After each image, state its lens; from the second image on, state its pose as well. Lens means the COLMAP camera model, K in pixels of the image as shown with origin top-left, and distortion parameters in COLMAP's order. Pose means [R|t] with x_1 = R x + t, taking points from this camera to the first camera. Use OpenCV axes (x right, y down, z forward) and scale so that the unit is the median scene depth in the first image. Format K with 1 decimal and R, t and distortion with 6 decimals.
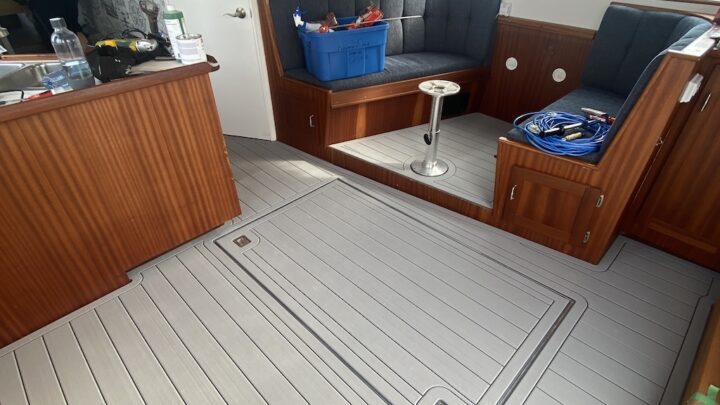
lens RADIAL K [[386.1, 0, 360.0], [0, 386.1, 202.5], [0, 0, 1]] dist [0.021490, -0.023578]
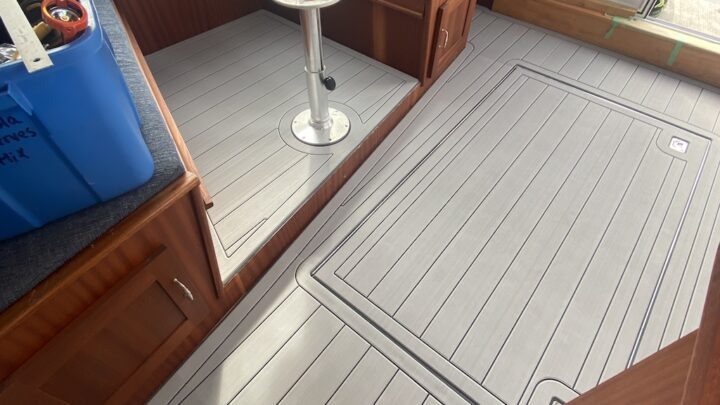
lens RADIAL K [[386.1, 0, 360.0], [0, 386.1, 202.5], [0, 0, 1]] dist [0.021490, -0.023578]
pose [[-0.104838, -0.765098, 0.635322, -0.370034], [0.571639, 0.476396, 0.668039, -0.479578], [-0.813780, 0.433210, 0.387415, 0.869290]]
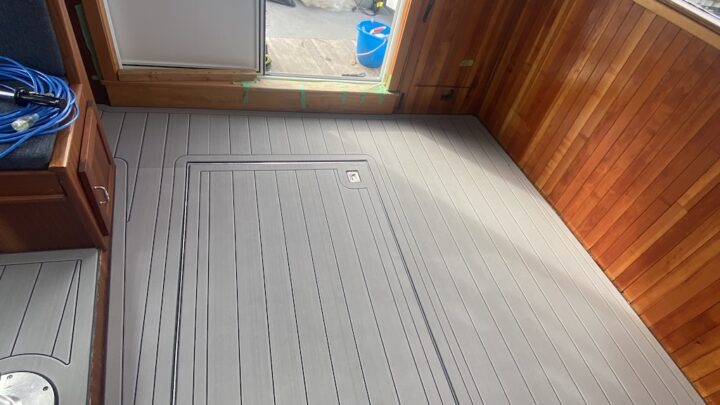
lens RADIAL K [[386.1, 0, 360.0], [0, 386.1, 202.5], [0, 0, 1]] dist [0.021490, -0.023578]
pose [[-0.849911, -0.468679, 0.240815, -0.133071], [0.136375, 0.245794, 0.959681, -0.540200], [-0.508973, 0.848484, -0.144986, 0.786097]]
